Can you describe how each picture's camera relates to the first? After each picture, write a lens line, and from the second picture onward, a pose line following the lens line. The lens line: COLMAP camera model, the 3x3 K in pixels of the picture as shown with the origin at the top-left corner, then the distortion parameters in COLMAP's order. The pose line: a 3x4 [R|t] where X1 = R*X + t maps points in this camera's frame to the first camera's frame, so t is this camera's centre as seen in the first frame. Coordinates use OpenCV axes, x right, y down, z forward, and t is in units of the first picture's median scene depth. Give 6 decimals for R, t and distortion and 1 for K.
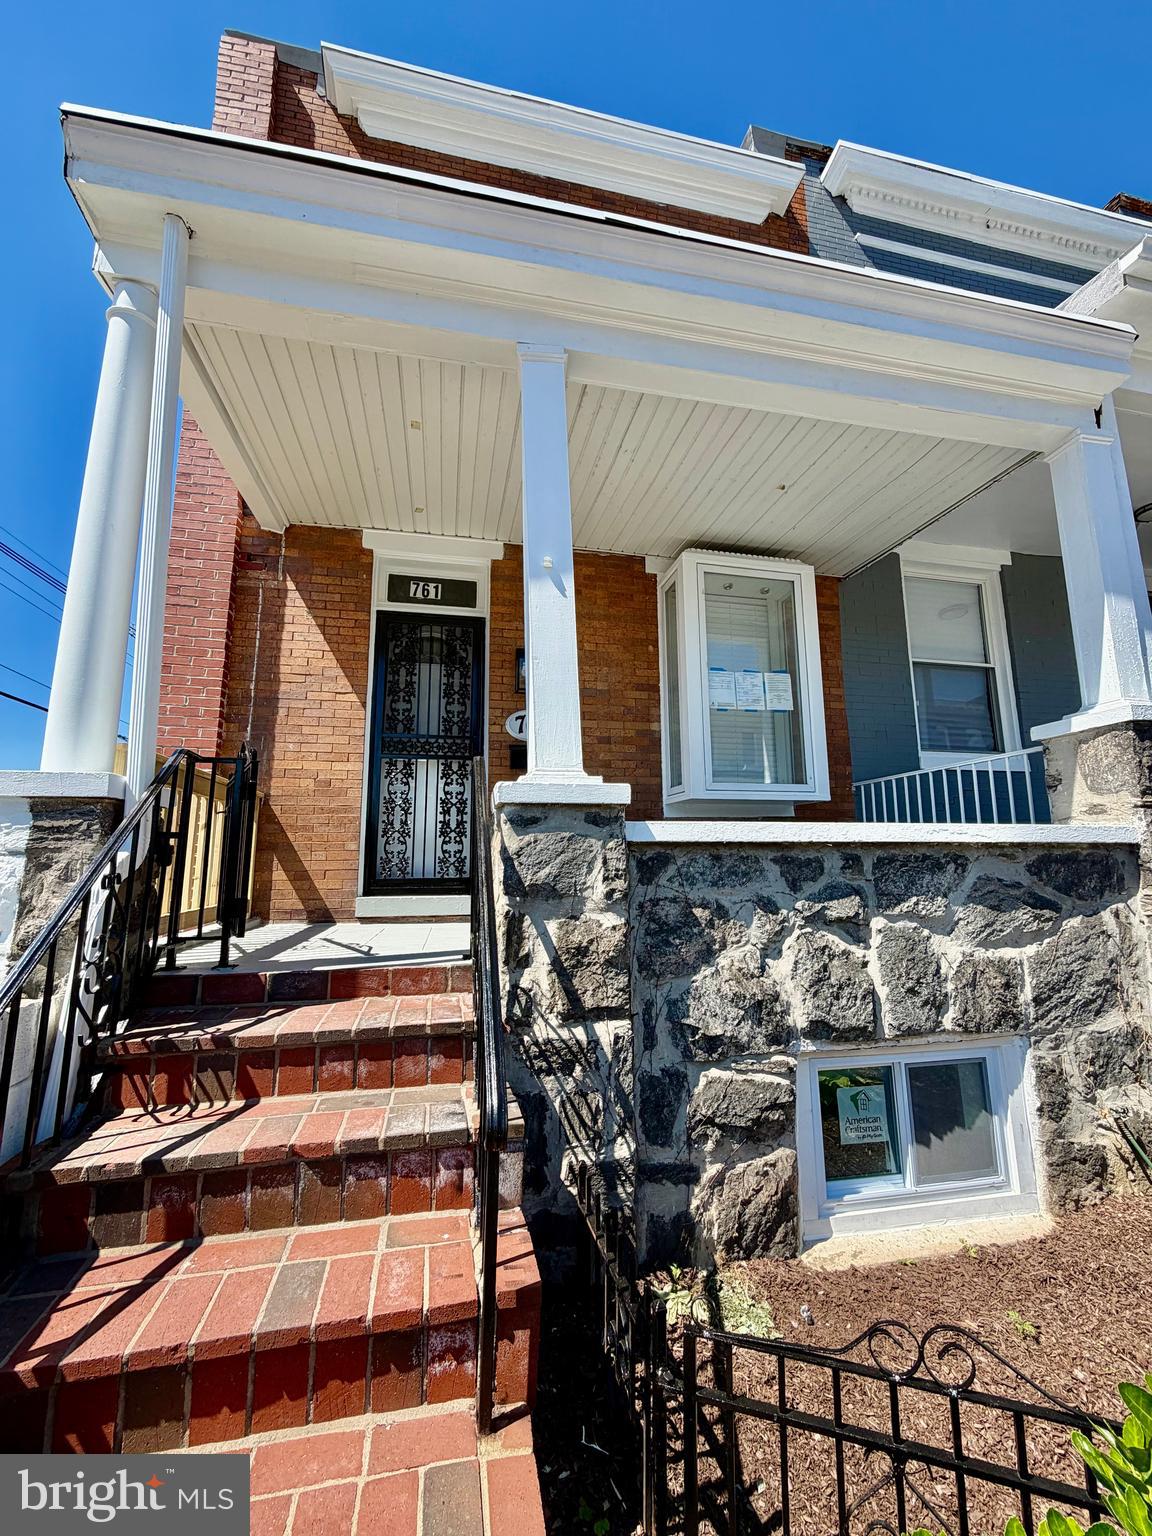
lens RADIAL K [[612.4, 0, 568.9], [0, 612.4, 767.7], [0, 0, 1]] dist [-0.002398, 0.000533]
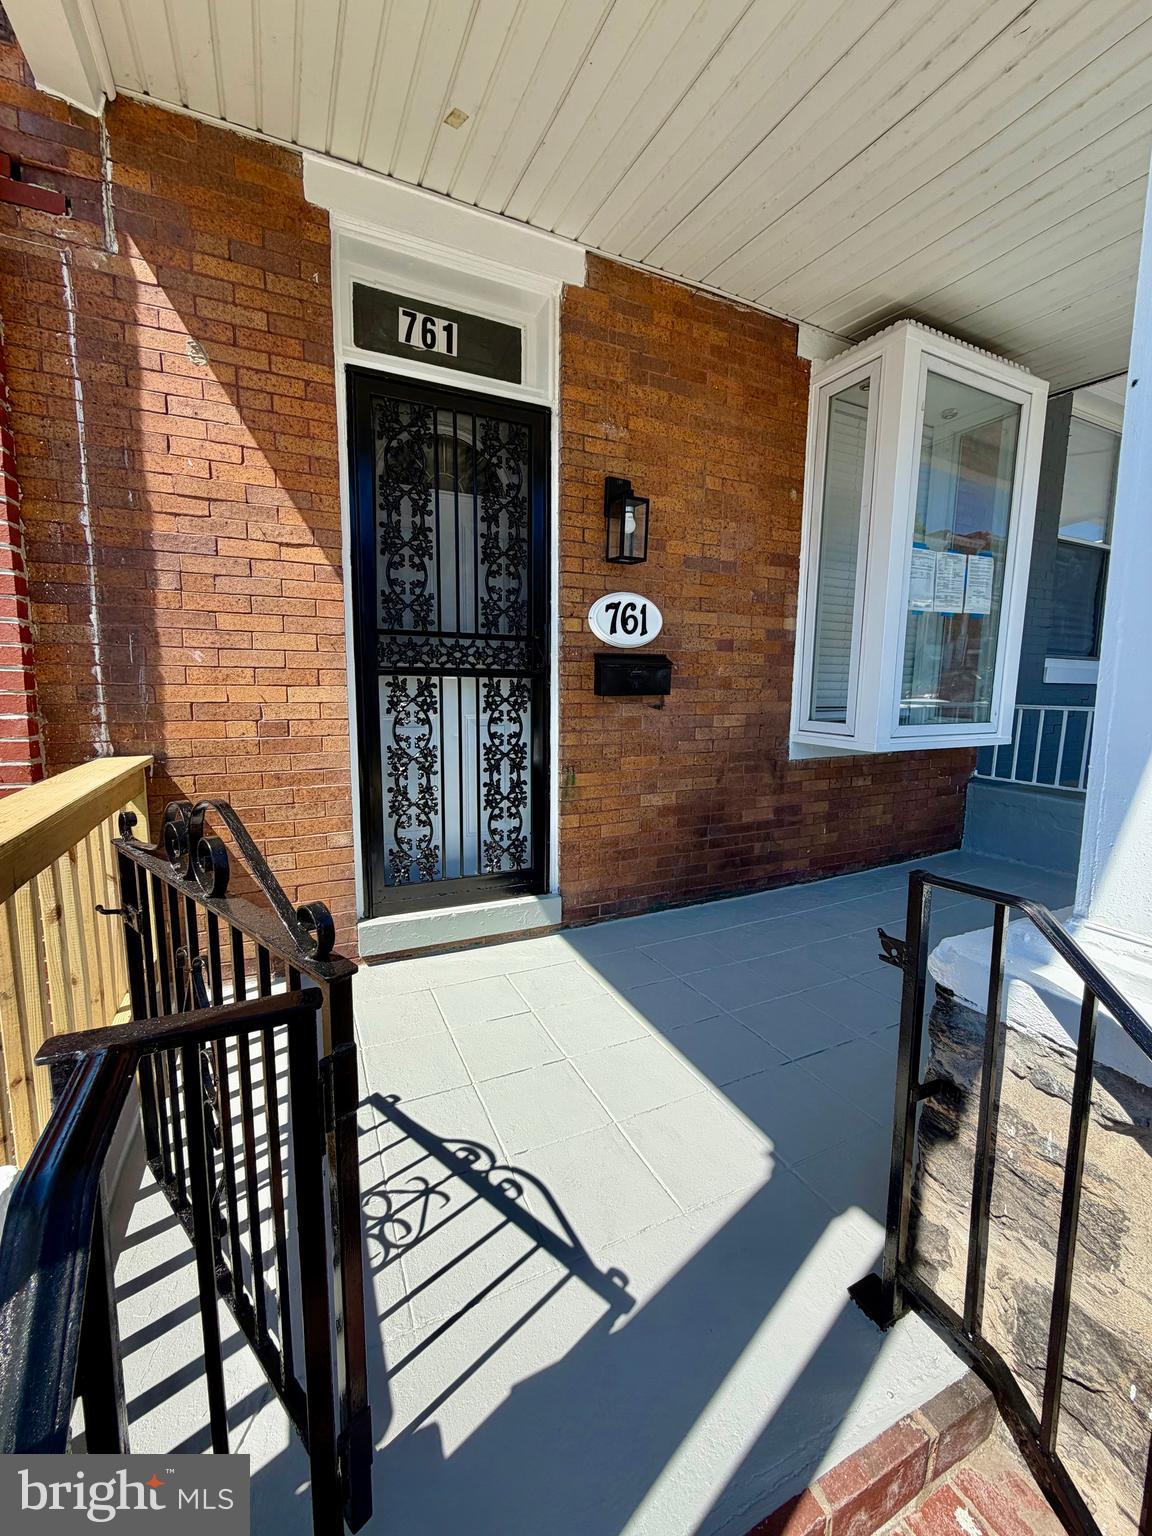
lens RADIAL K [[612.4, 0, 569.8], [0, 612.4, 768.5], [0, 0, 1]] dist [-0.002398, 0.000533]
pose [[0.970189, -0.017344, 0.241730, -0.272188], [-0.052875, 0.958259, 0.280970, -0.098278], [-0.236513, -0.285375, 0.928775, 0.427488]]
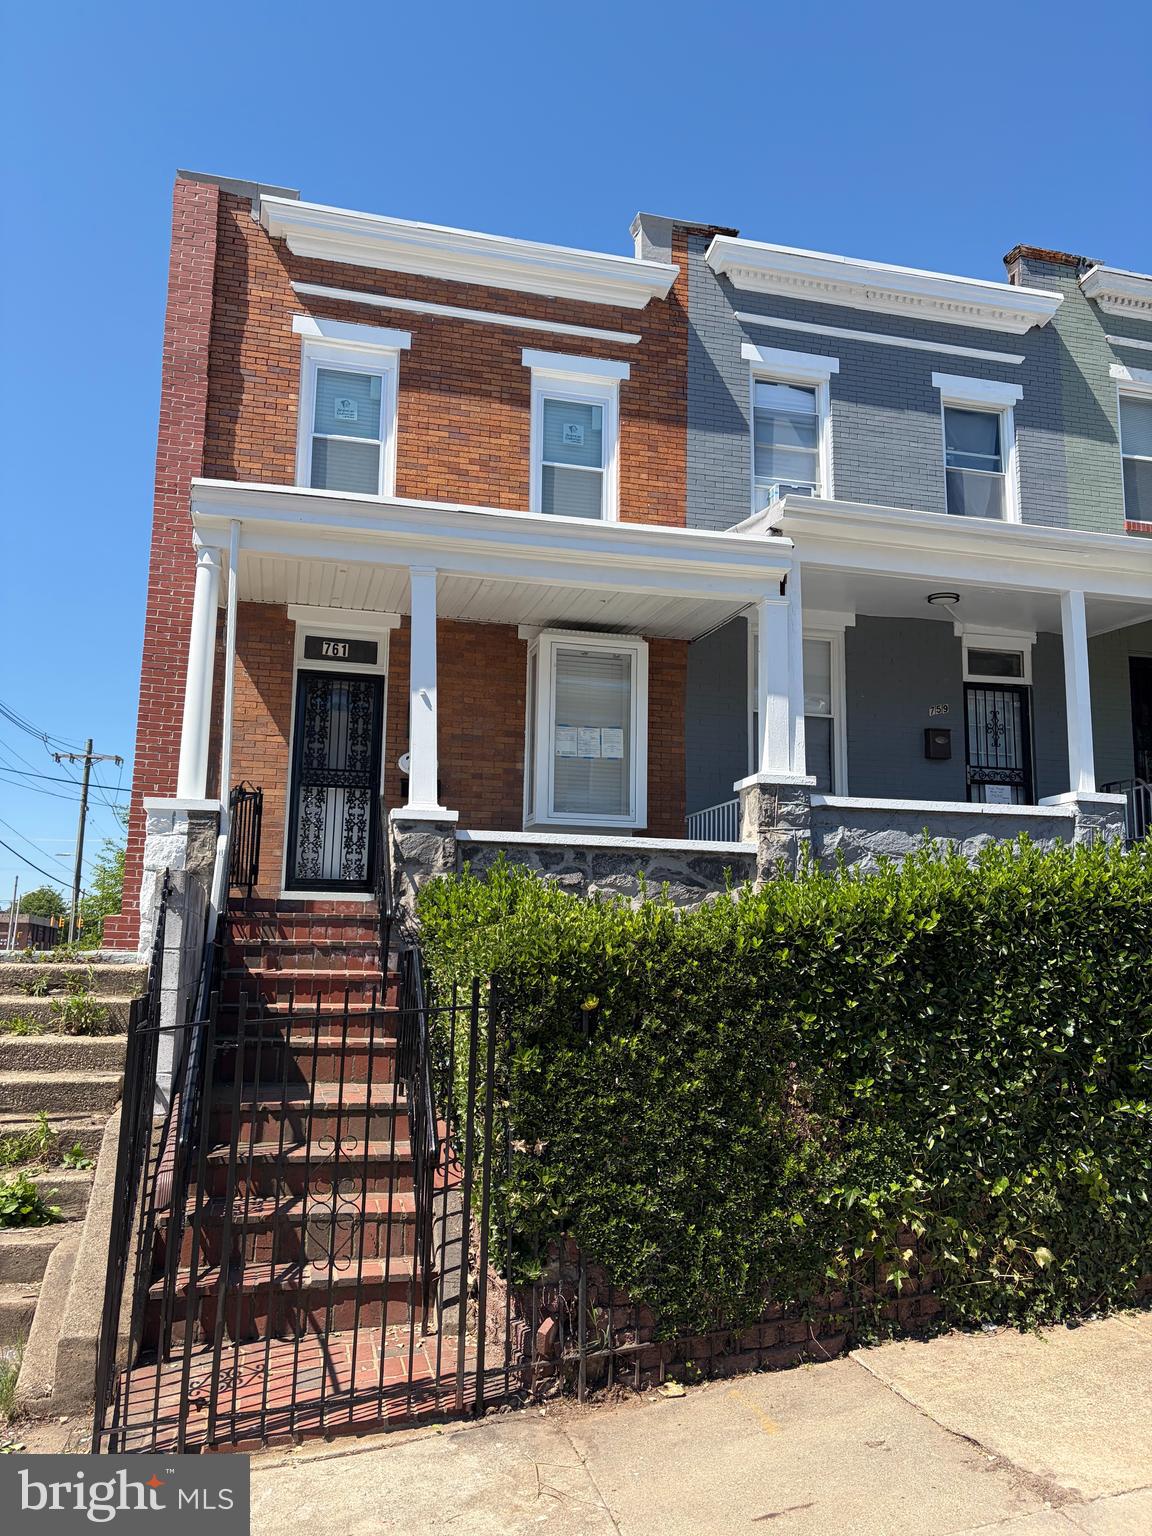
lens RADIAL K [[1175.5, 0, 580.0], [0, 1175.5, 768.1], [0, 0, 1]] dist [0.051395, -0.029277]
pose [[0.998419, 0.028809, 0.048263, 0.160405], [-0.028312, 0.999539, -0.010963, -0.043501], [-0.048557, 0.009580, 0.998774, -1.501608]]
